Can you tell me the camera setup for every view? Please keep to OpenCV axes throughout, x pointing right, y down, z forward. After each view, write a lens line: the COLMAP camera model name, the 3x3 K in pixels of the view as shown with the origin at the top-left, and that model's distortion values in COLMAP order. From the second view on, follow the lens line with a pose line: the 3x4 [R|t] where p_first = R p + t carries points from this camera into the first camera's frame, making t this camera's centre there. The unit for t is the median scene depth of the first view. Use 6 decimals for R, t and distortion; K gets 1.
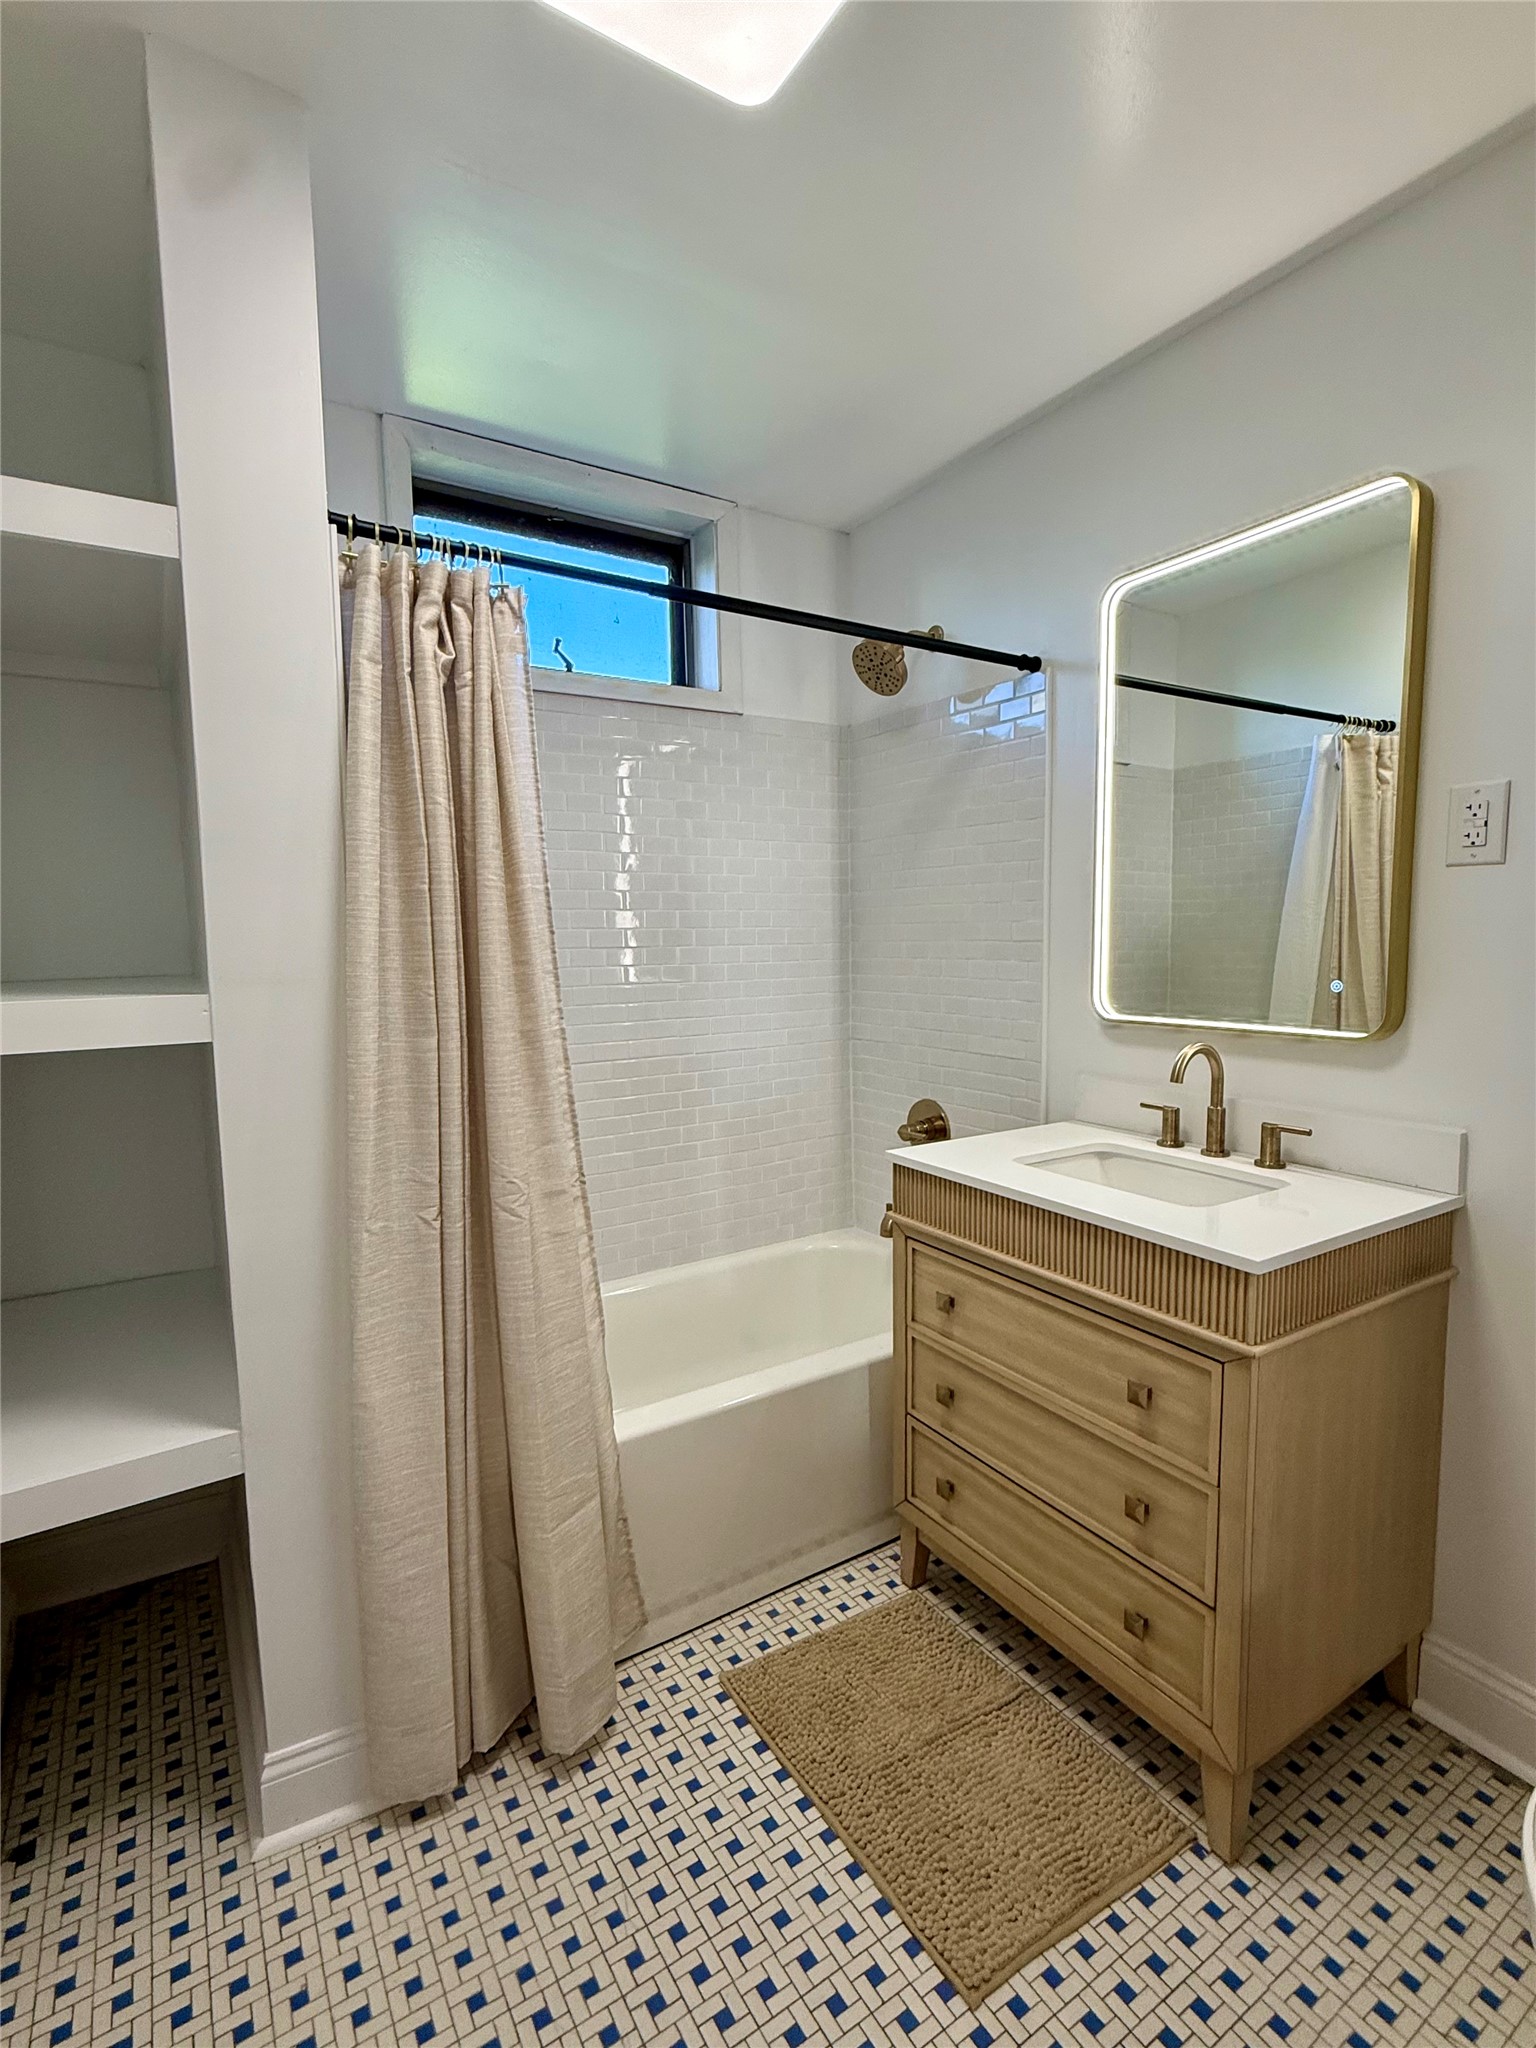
lens RADIAL K [[971.1, 0, 767.2], [0, 971.1, 1029.1], [0, 0, 1]] dist [0.000421, 0.000395]
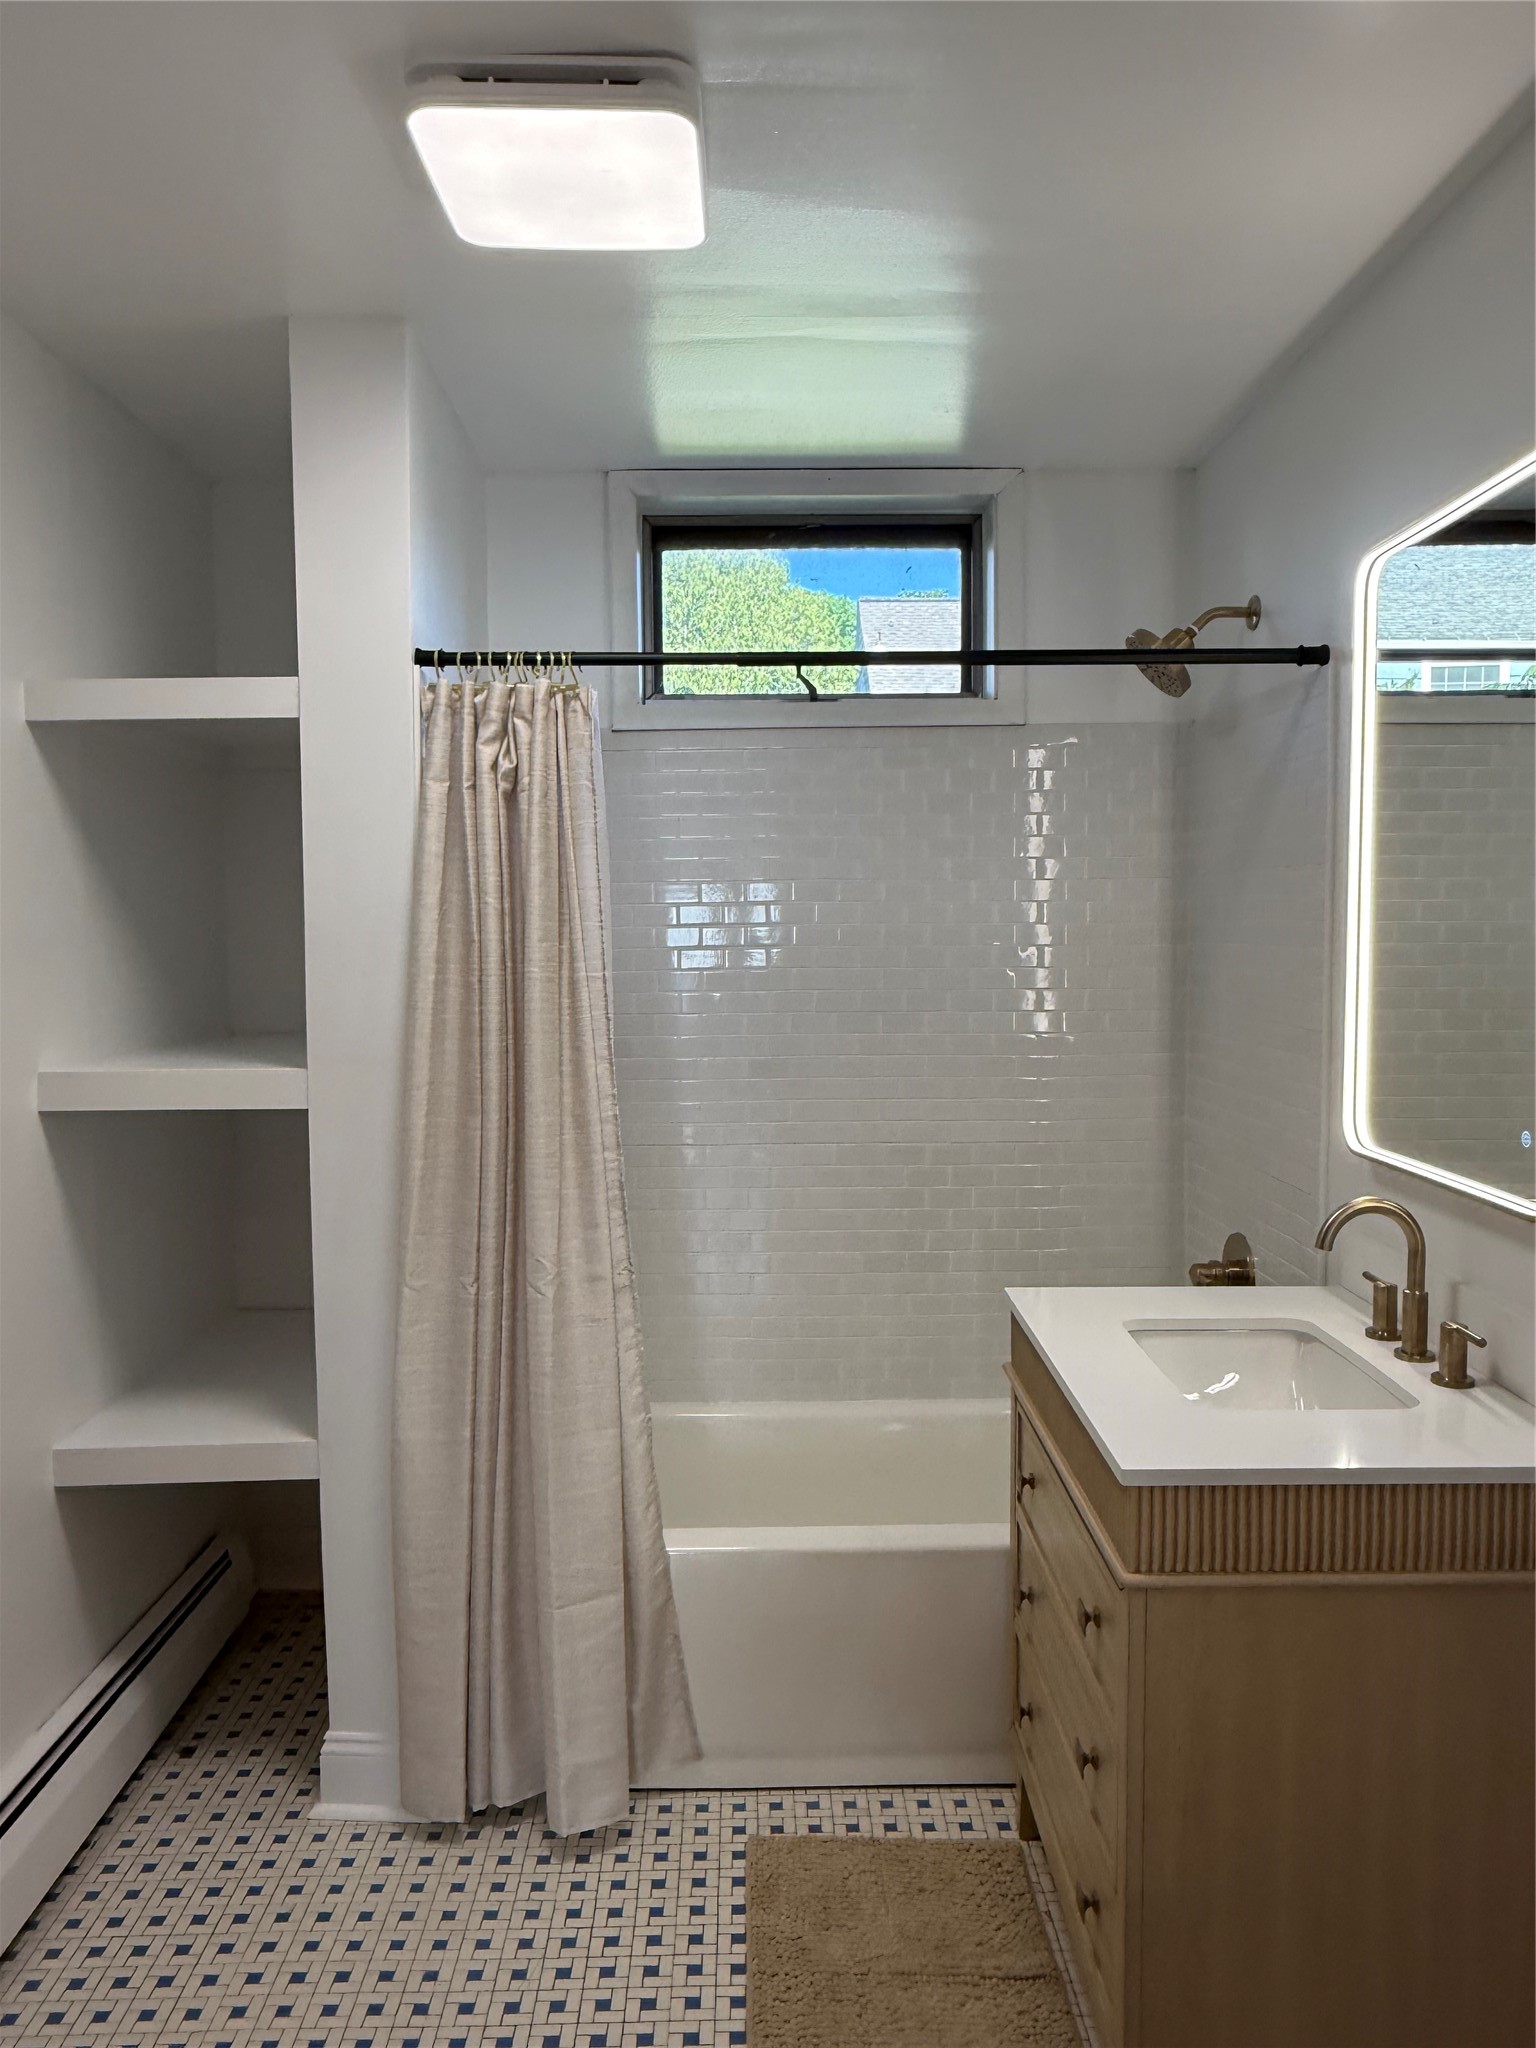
lens RADIAL K [[1436.9, 0, 769.5], [0, 1436.9, 1025.0], [0, 0, 1]] dist [-0.000388, 0.002197]
pose [[0.851000, 0.046830, -0.523073, 0.702802], [-0.058618, 0.998263, -0.005994, -0.094832], [0.521884, 0.035762, 0.852267, -0.182612]]
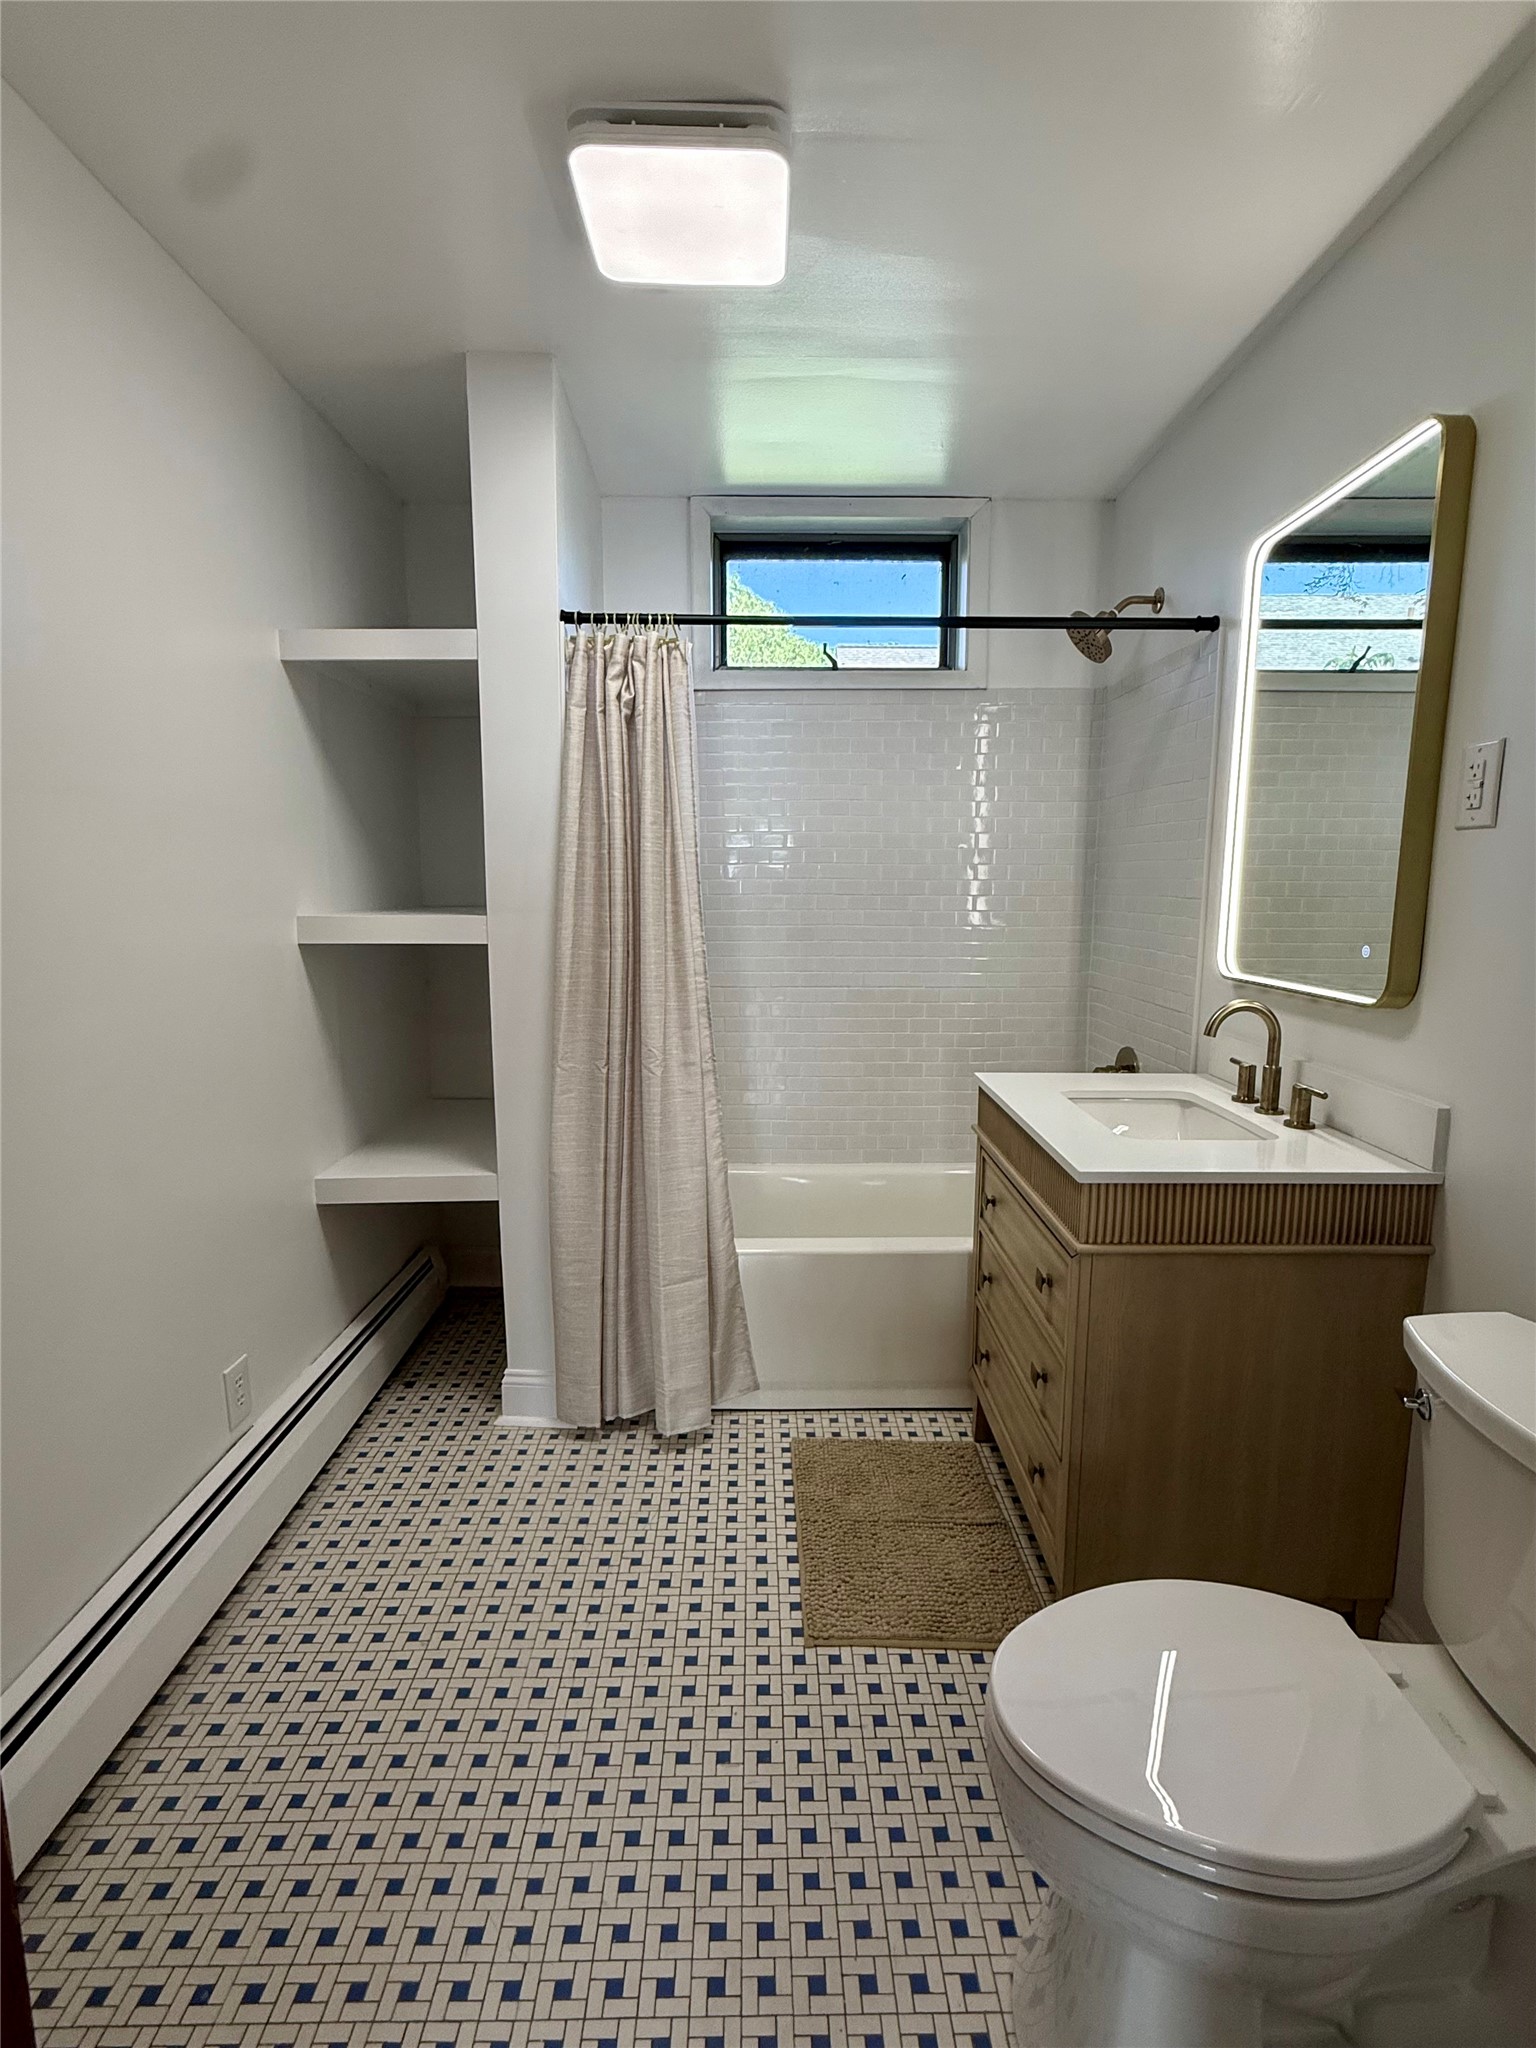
lens RADIAL K [[971.1, 0, 767.2], [0, 971.1, 1029.1], [0, 0, 1]] dist [0.000421, 0.000395]
pose [[0.850529, 0.096185, -0.517058, 0.623895], [-0.067216, 0.994952, 0.074518, 0.001959], [0.521615, -0.028625, 0.852701, -0.169585]]
